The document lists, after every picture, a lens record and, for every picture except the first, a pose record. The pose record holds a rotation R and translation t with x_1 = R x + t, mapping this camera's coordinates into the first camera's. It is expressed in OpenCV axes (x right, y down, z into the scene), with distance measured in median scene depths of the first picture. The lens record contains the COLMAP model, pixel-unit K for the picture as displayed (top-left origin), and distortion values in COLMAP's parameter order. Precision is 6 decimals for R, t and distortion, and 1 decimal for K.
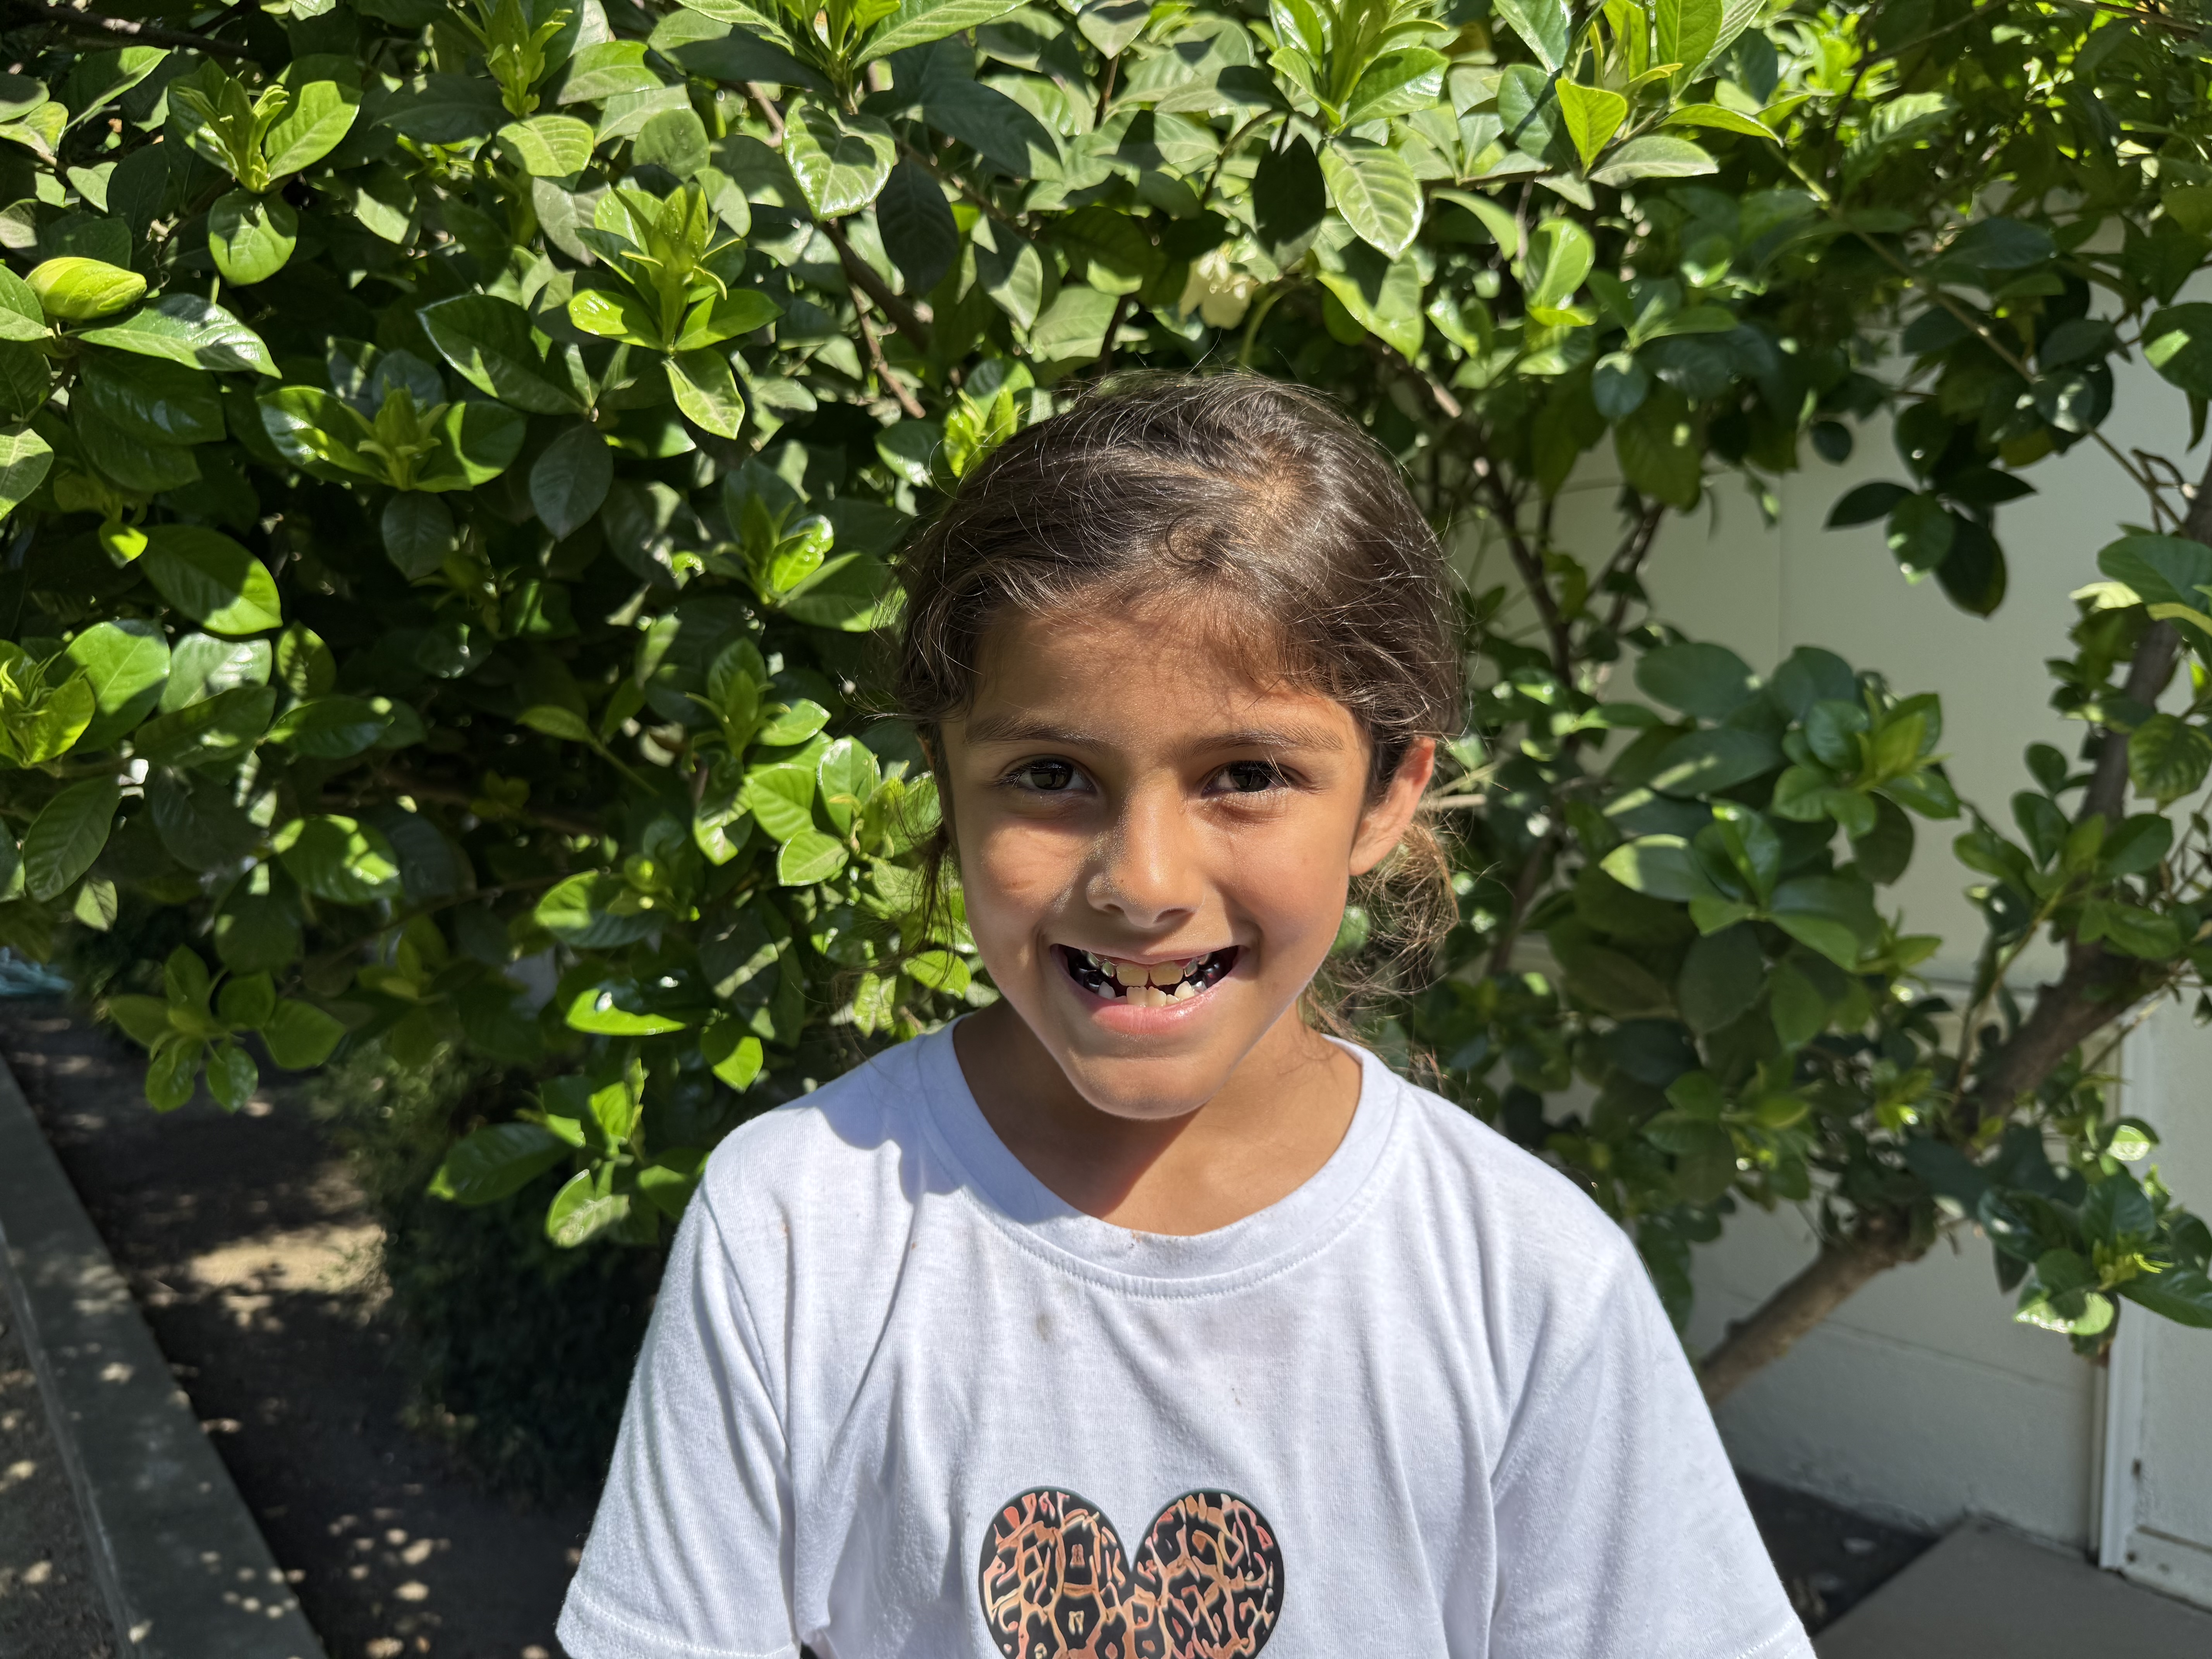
lens RADIAL K [[1619.2, 0, 1098.2], [0, 1619.2, 817.6], [0, 0, 1]] dist [-0.004112, -0.012633]
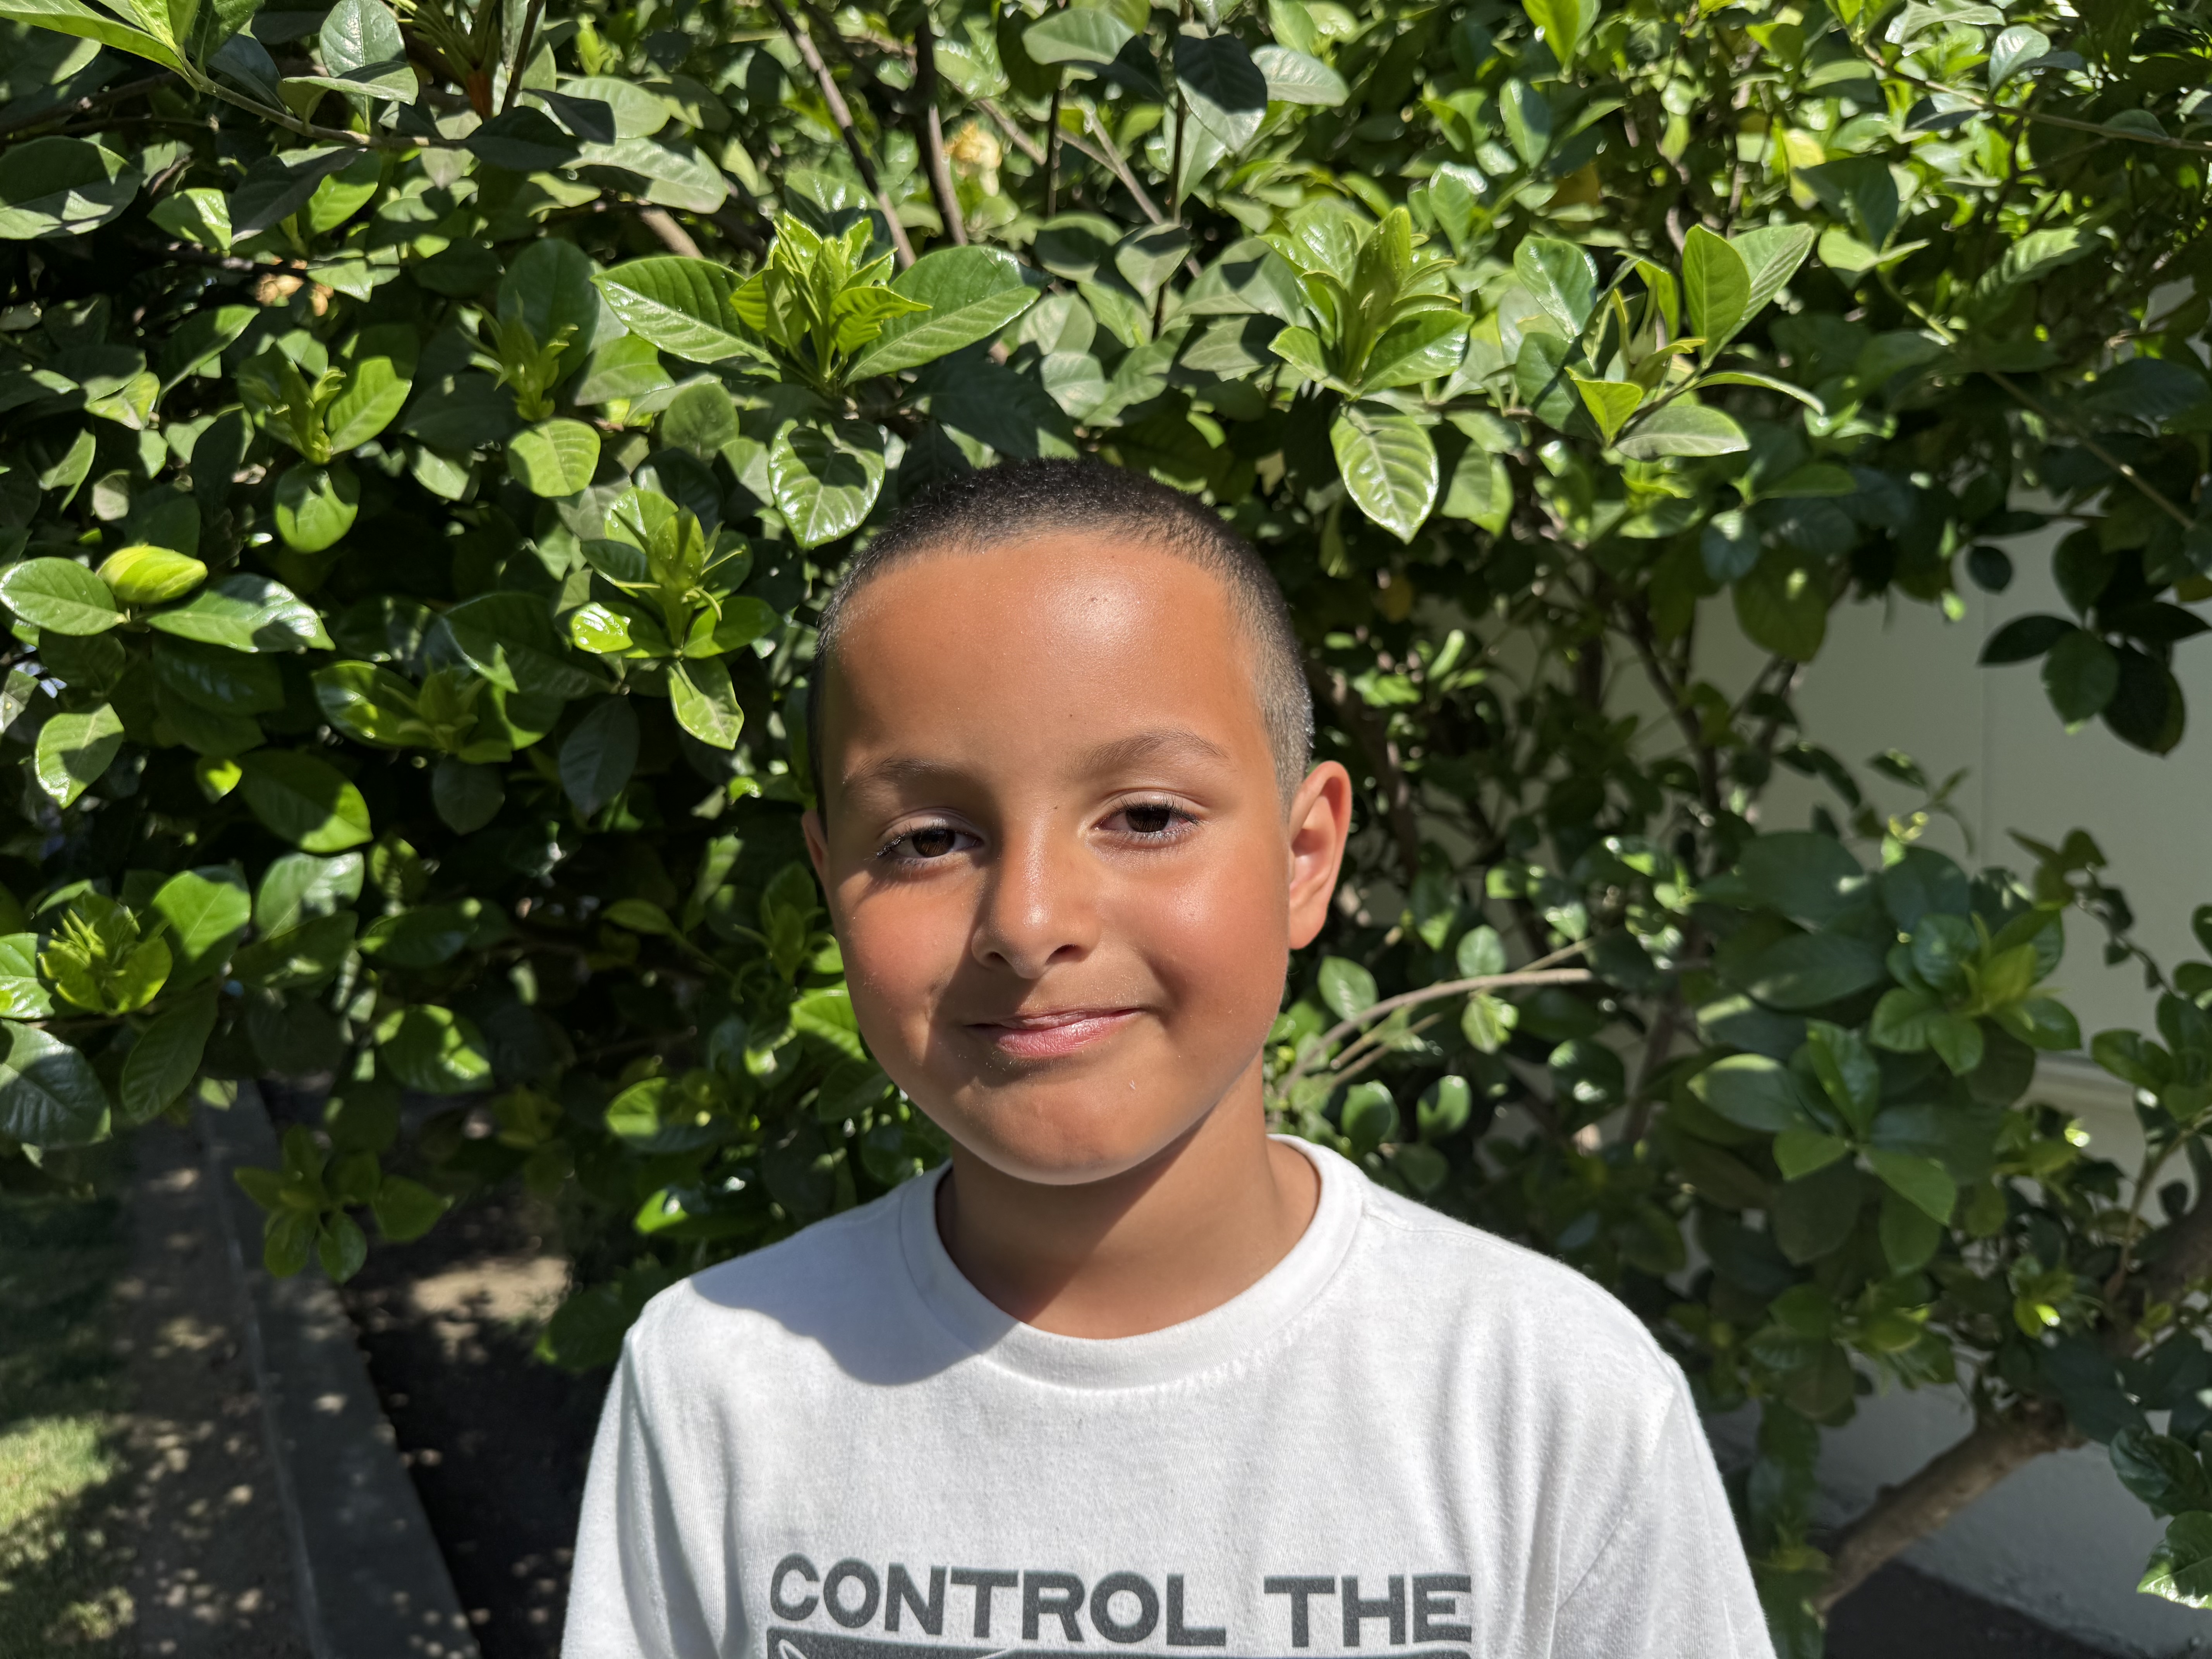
lens RADIAL K [[1619.2, 0, 1111.5], [0, 1619.2, 815.2], [0, 0, 1]] dist [-0.004112, -0.012633]
pose [[0.993215, 0.000685, -0.116295, 0.096674], [-0.001460, 0.999977, -0.006578, -0.139097], [0.116287, 0.006704, 0.993193, 0.019893]]
